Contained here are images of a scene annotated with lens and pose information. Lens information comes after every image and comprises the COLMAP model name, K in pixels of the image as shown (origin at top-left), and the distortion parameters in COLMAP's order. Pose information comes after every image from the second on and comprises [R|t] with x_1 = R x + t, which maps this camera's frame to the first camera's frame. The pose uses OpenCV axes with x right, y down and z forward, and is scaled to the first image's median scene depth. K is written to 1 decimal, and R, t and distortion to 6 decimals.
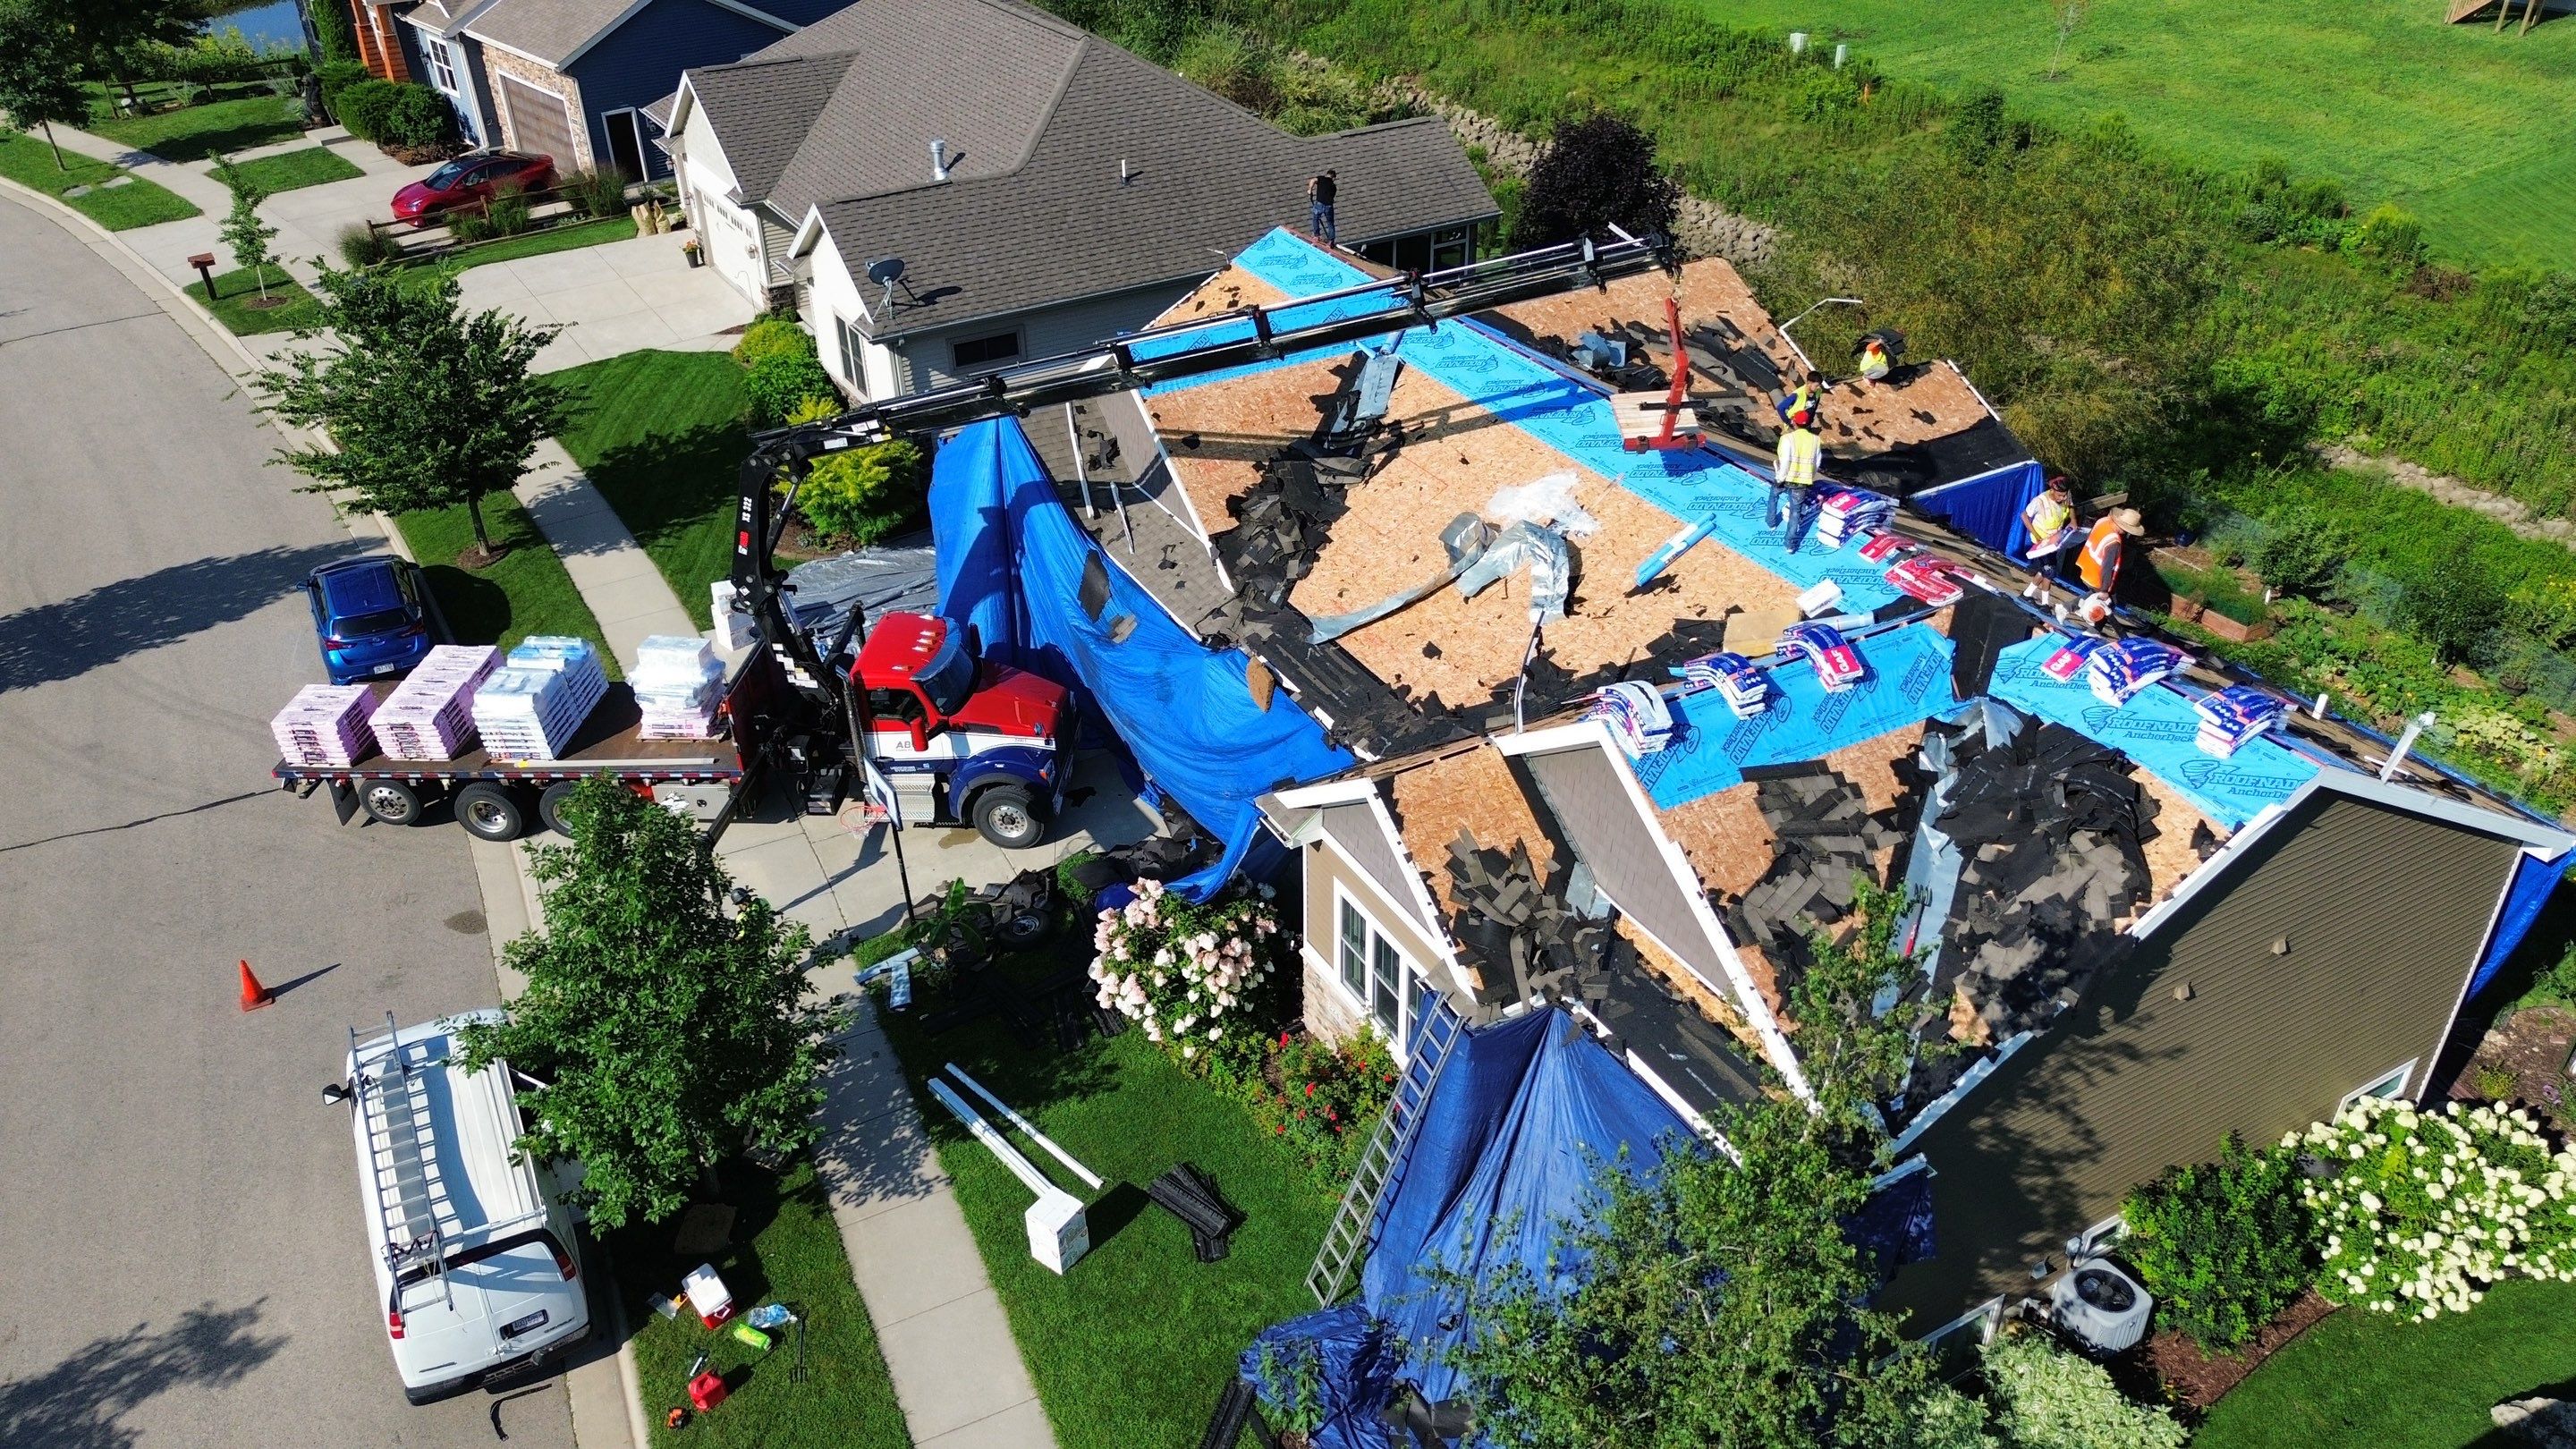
lens RADIAL K [[1821.7, 0, 1290.1], [0, 1821.7, 723.3], [0, 0, 1]] dist [0.053069, -0.041991]
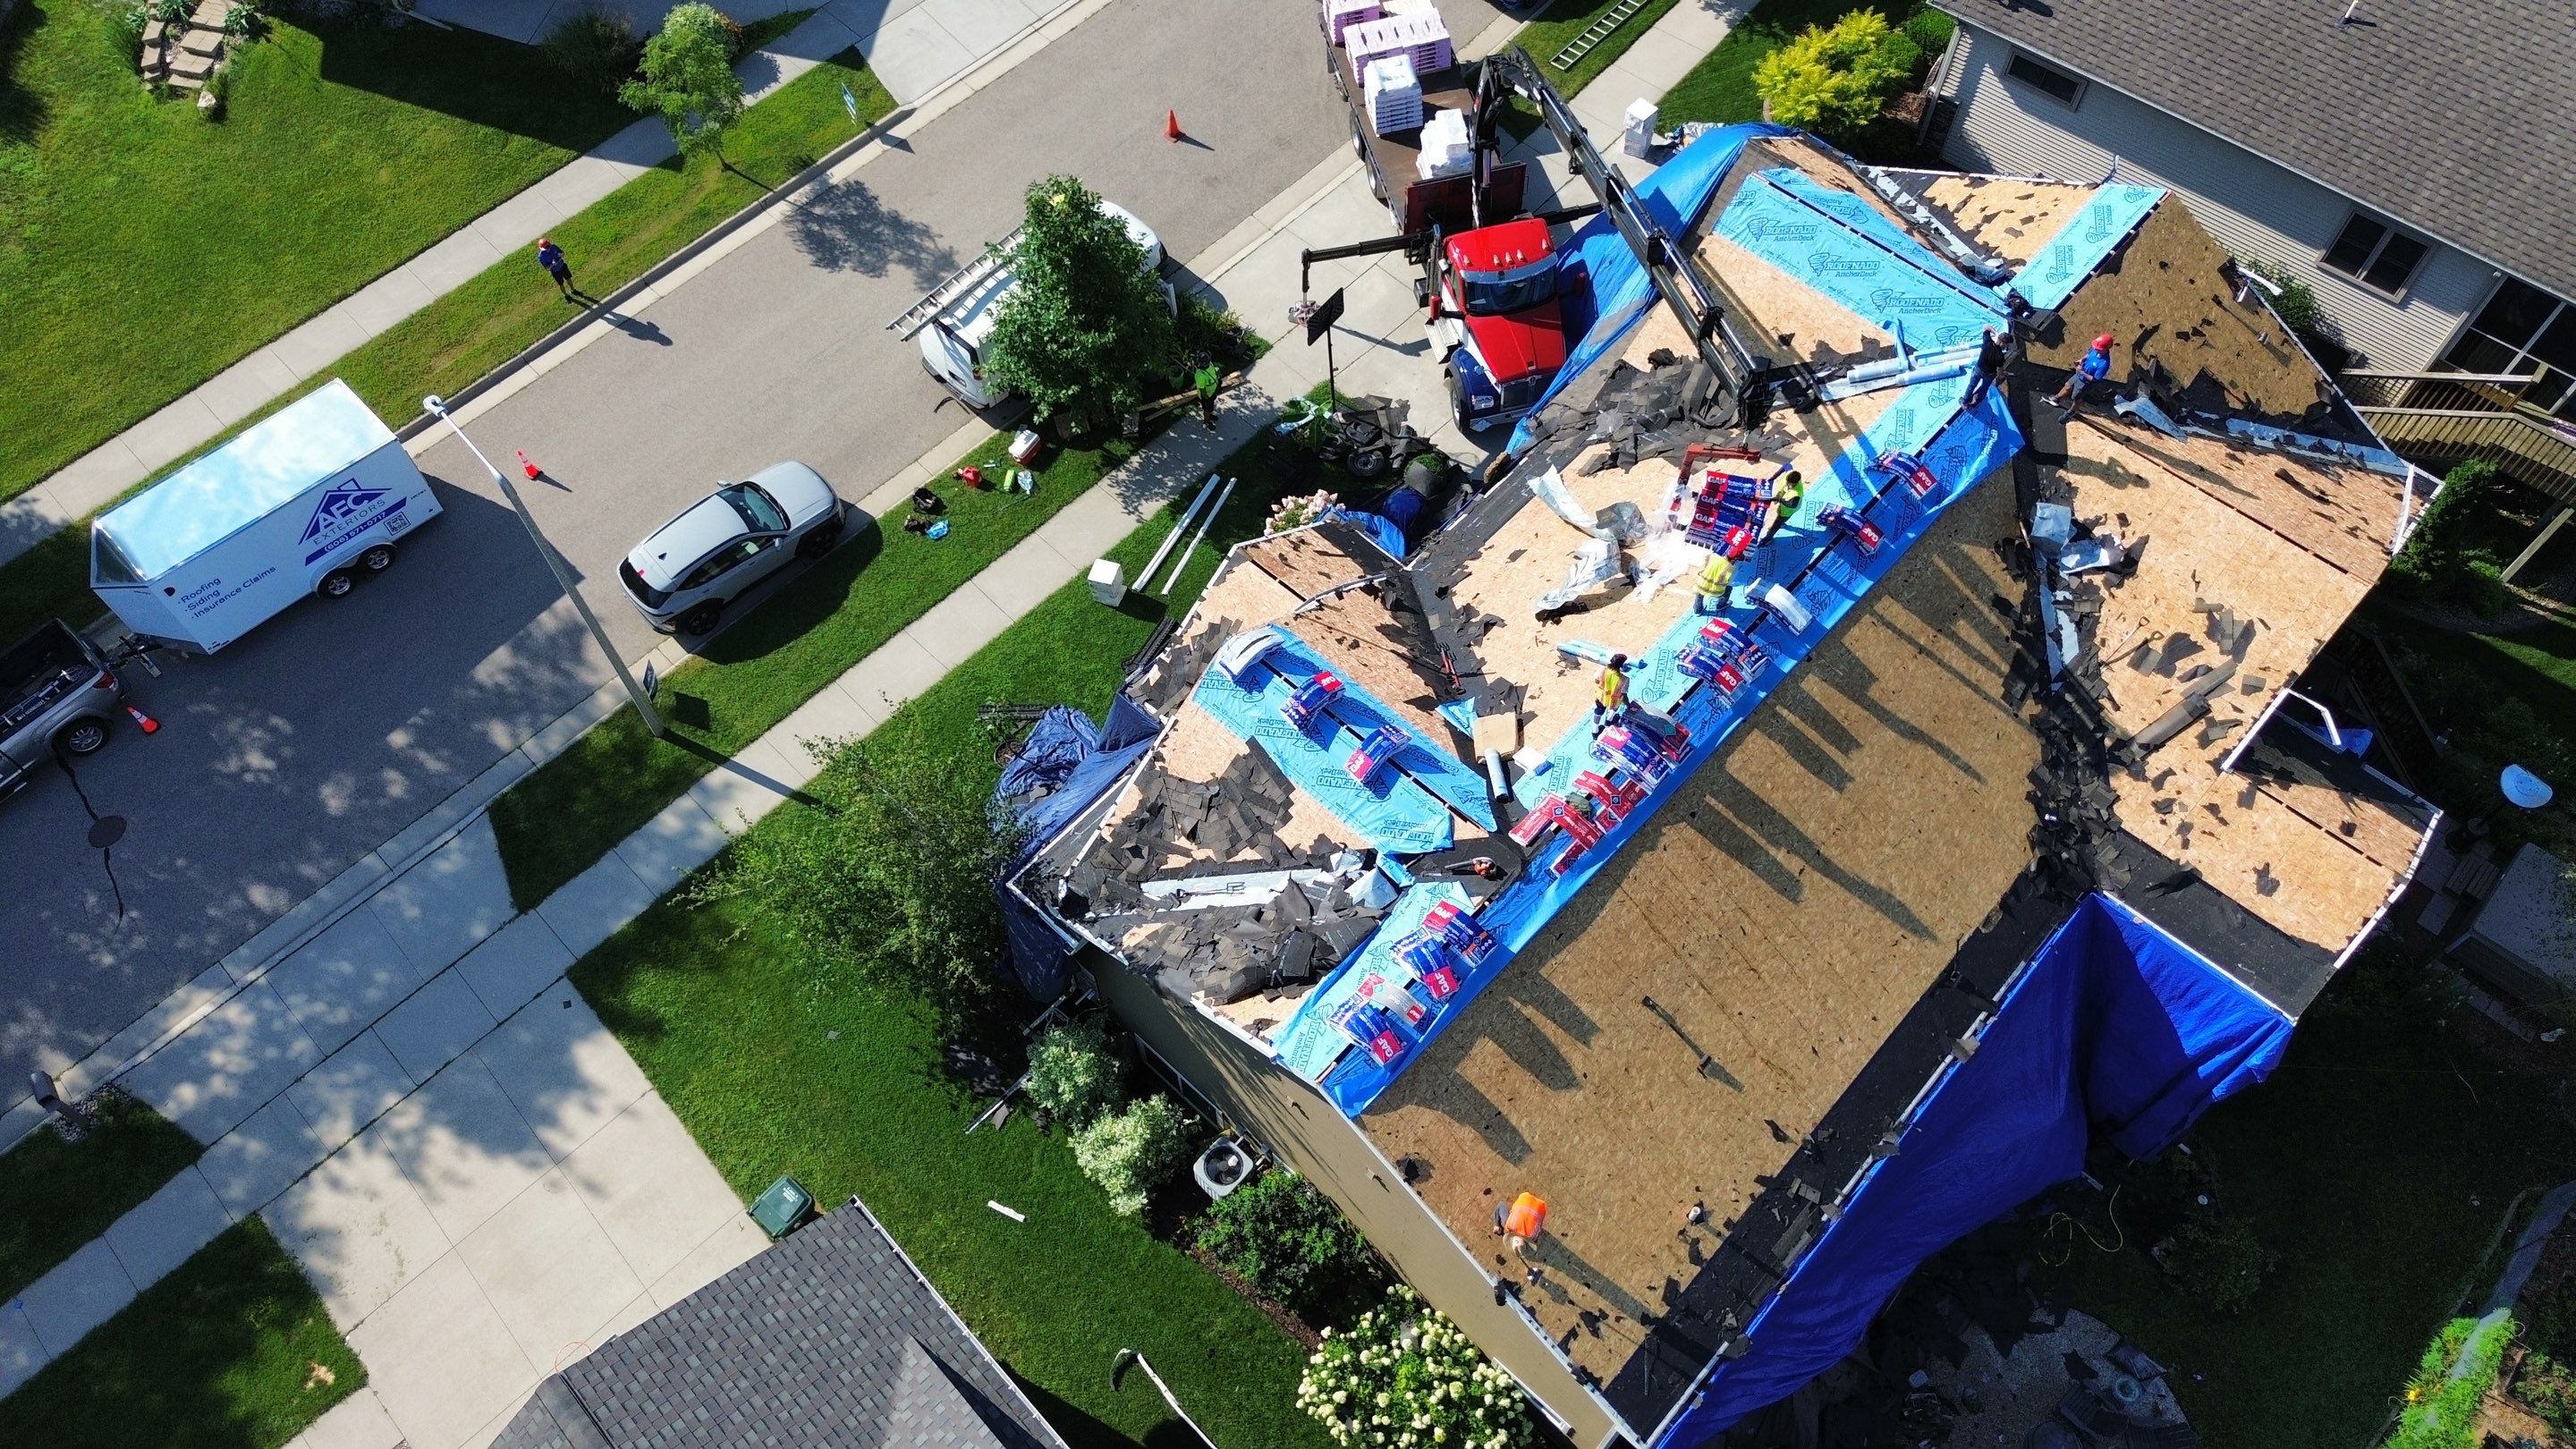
lens RADIAL K [[1821.7, 0, 1291.3], [0, 1821.7, 723.2], [0, 0, 1]] dist [0.053069, -0.041991]
pose [[0.313407, 0.820515, -0.478049, 0.743971], [-0.489461, 0.570967, 0.659108, -0.742667], [0.813759, 0.027417, 0.580556, 0.179331]]
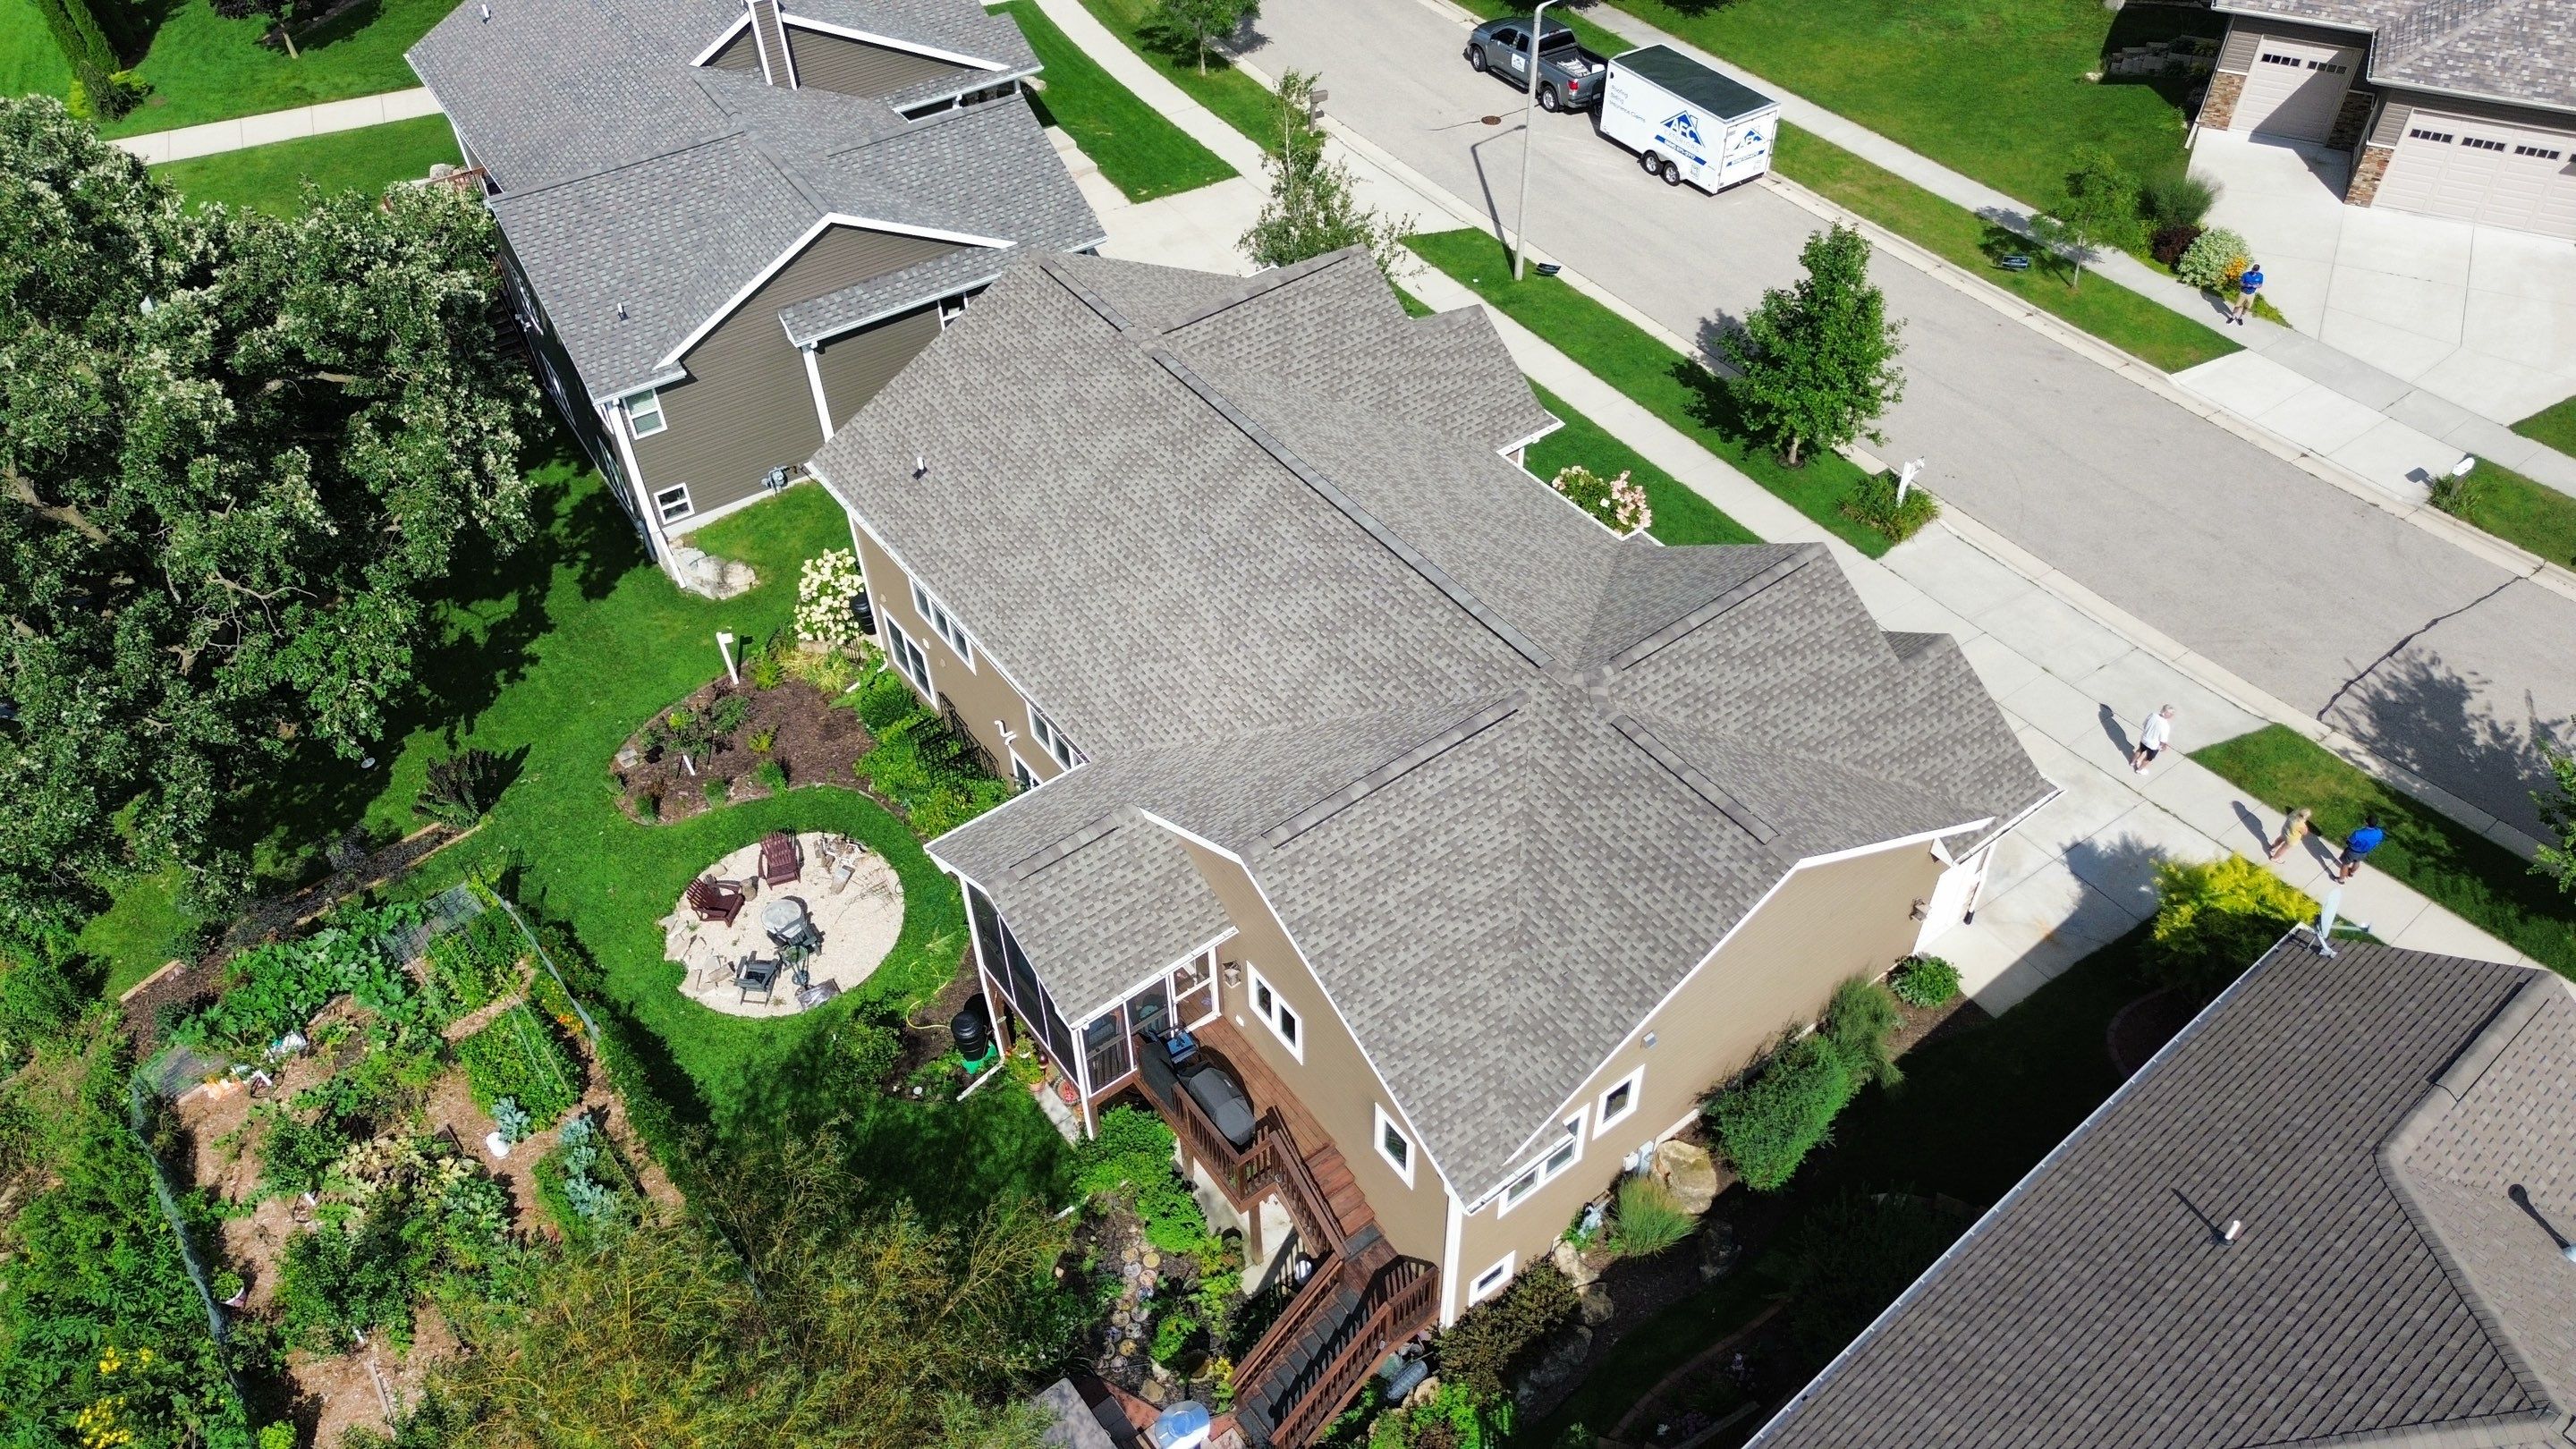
lens RADIAL K [[1821.7, 0, 1293.5], [0, 1821.7, 722.7], [0, 0, 1]] dist [0.053069, -0.041991]
pose [[-0.990233, 0.117805, -0.074569, 0.373224], [-0.044965, 0.236418, 0.970610, -1.488555], [0.131972, 0.964483, -0.228812, 1.591739]]
